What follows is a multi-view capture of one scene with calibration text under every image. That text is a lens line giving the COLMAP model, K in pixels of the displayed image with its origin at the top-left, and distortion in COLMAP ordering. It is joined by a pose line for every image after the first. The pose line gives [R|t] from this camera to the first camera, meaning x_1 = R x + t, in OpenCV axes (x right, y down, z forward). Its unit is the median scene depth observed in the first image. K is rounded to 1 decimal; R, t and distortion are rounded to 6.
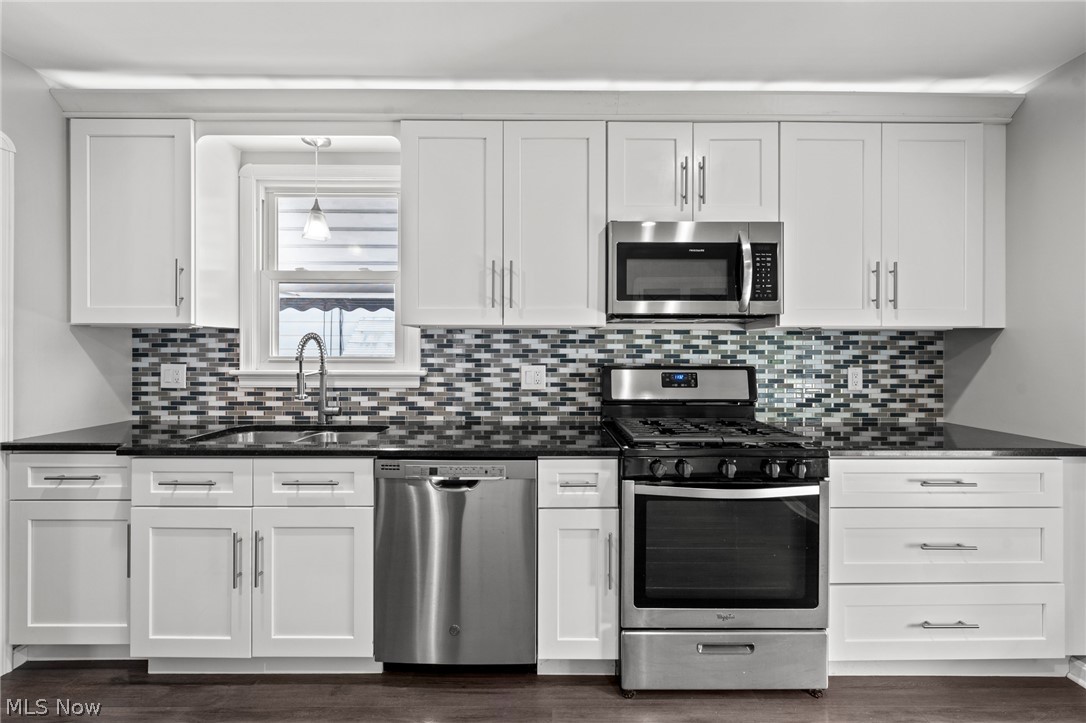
lens RADIAL K [[460.4, 0, 543.1], [0, 460.4, 354.4], [0, 0, 1]] dist [0.003718, 0.000809]
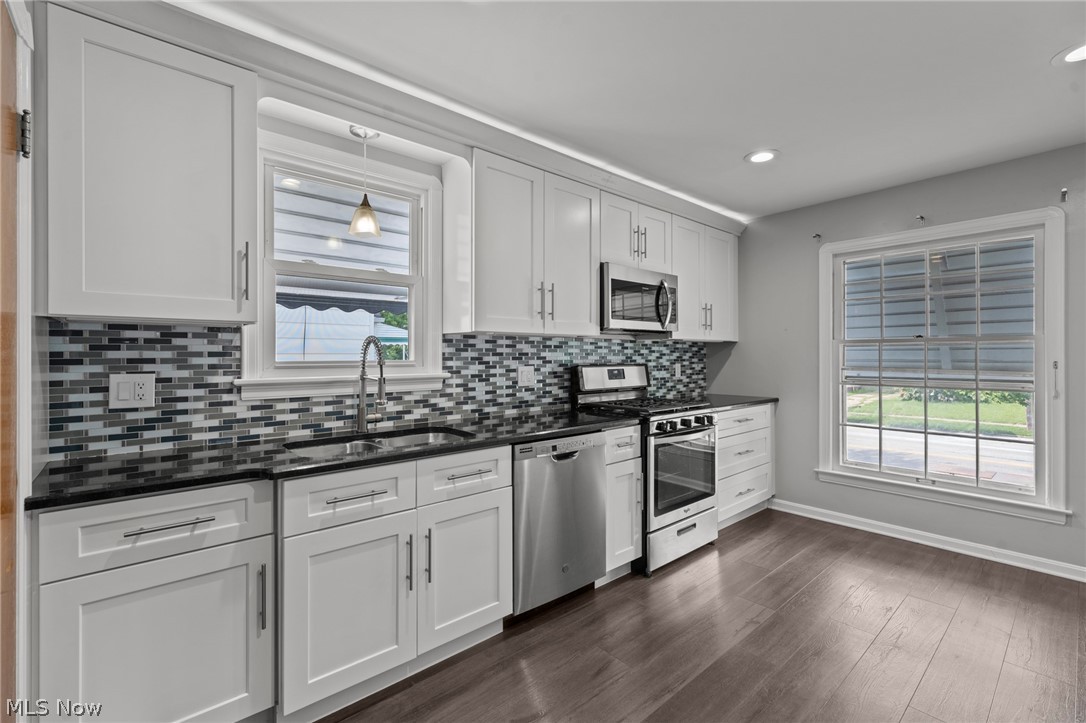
lens RADIAL K [[497.6, 0, 542.3], [0, 497.6, 359.0], [0, 0, 1]] dist [0.012691, 0.000009]
pose [[0.741736, -0.009441, 0.670626, -0.868955], [0.006877, 0.999955, 0.006471, -0.003382], [-0.670657, -0.000188, 0.741768, -0.001360]]
